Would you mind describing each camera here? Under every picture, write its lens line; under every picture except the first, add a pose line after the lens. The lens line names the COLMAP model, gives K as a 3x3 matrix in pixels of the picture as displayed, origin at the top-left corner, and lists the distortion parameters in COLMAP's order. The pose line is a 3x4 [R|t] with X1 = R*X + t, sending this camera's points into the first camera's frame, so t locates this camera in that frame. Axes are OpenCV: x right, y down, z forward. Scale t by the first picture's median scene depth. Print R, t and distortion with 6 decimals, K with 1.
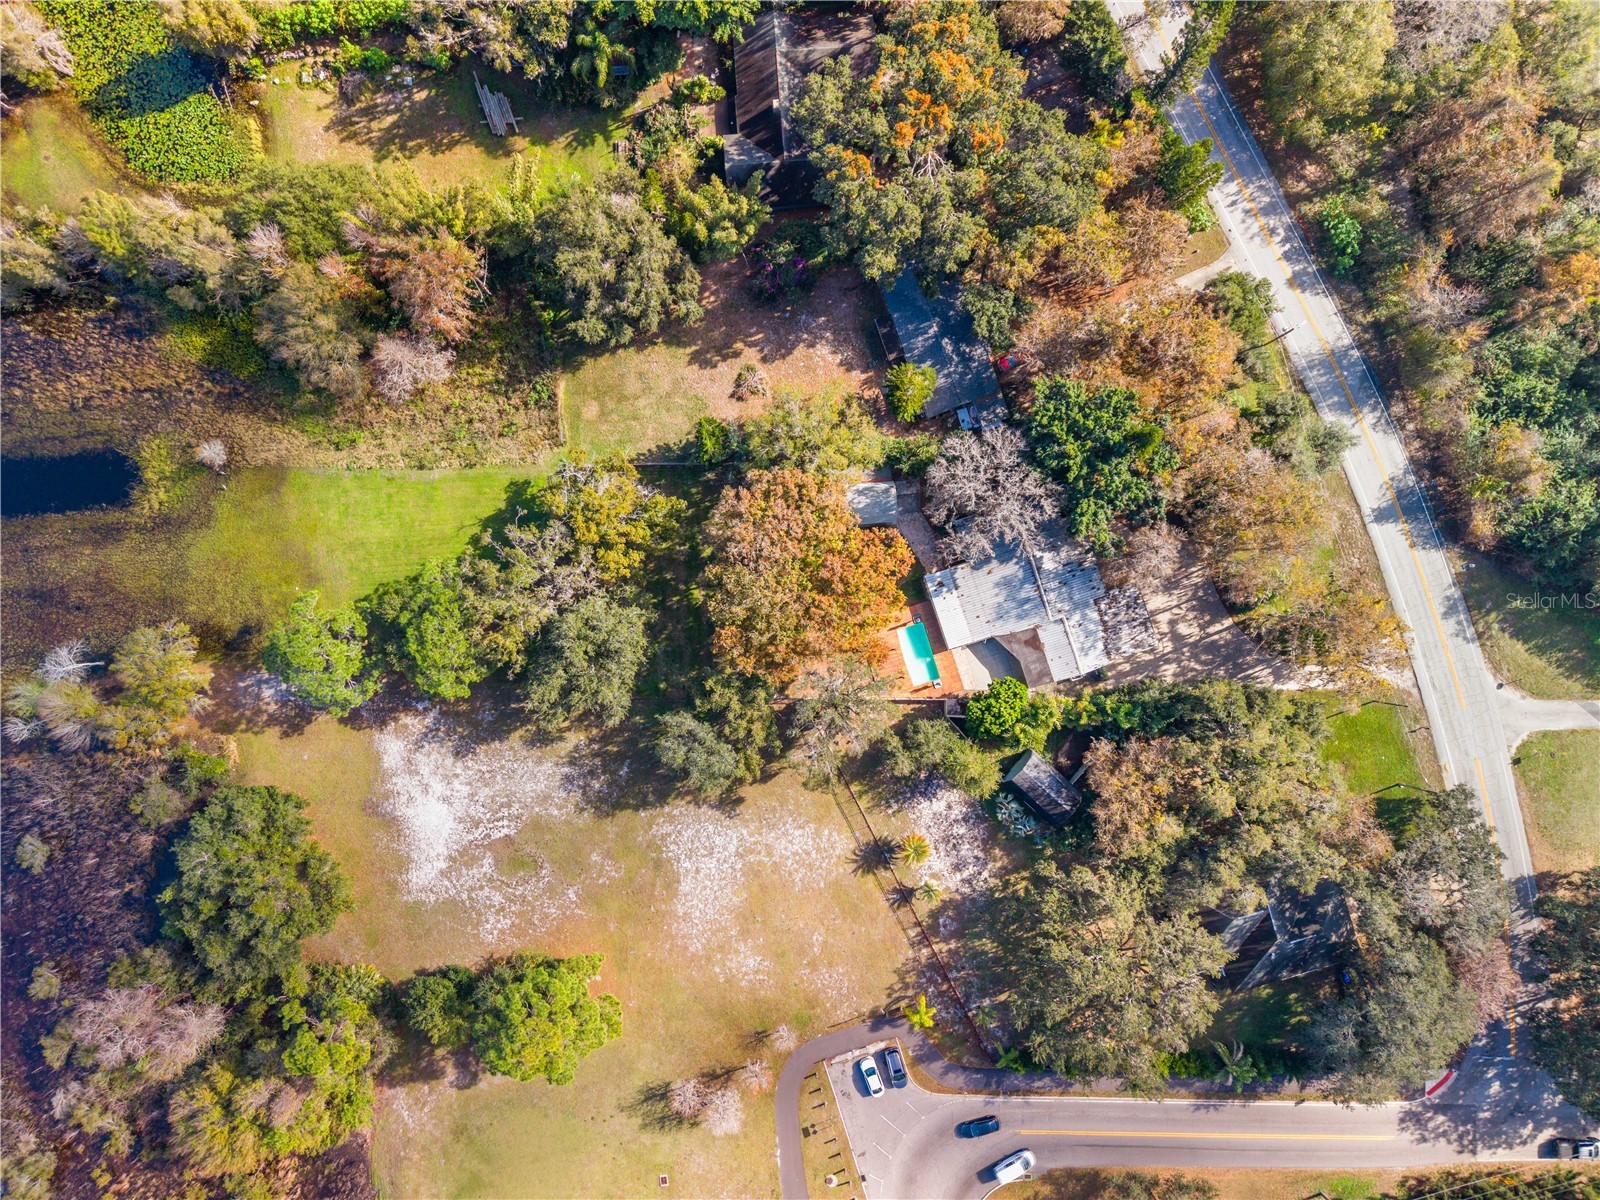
lens RADIAL K [[1108.2, 0, 800.0], [0, 1108.2, 600.0], [0, 0, 1]] dist [0.055685, 0.002957]
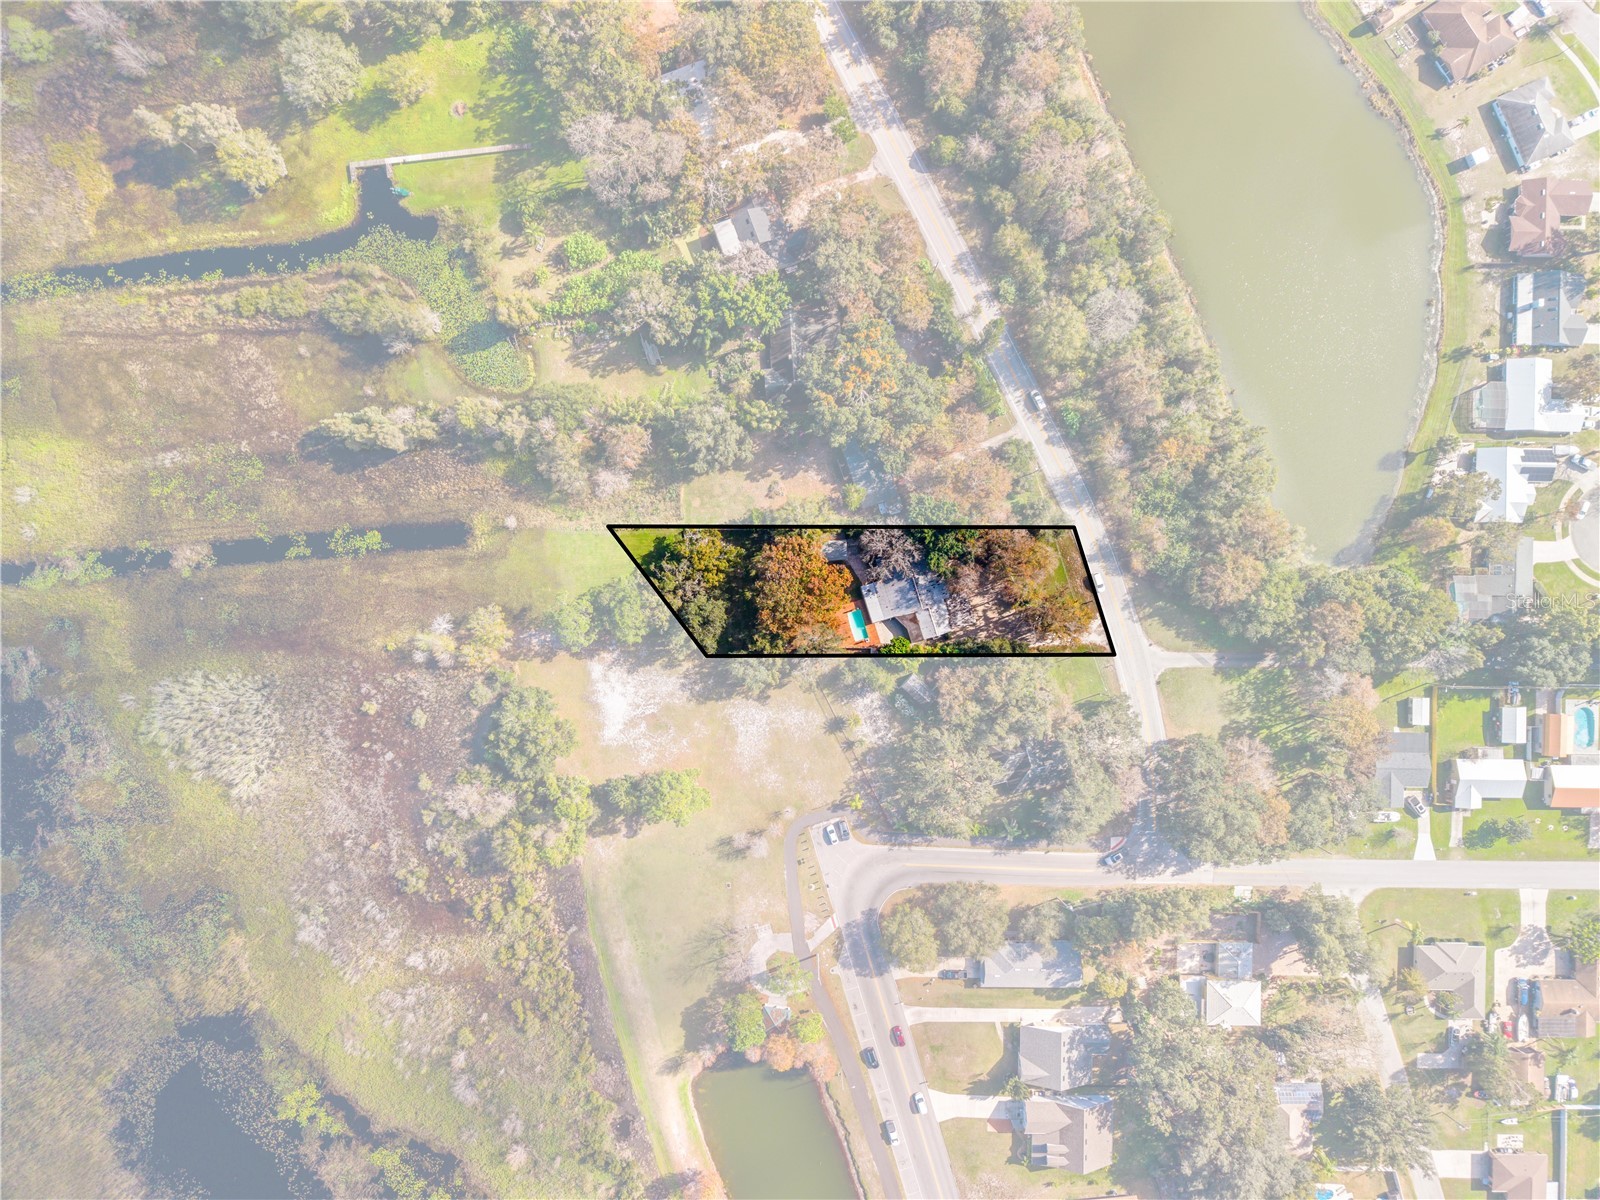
lens RADIAL K [[1117.1, 0, 800.0], [0, 1117.1, 600.0], [0, 0, 1]] dist [-0.000049, -0.000037]
pose [[0.999936, 0.011165, -0.001696, 0.004959], [-0.011159, 0.999932, 0.003284, -0.002623], [0.001732, -0.003265, 0.999993, -1.036128]]
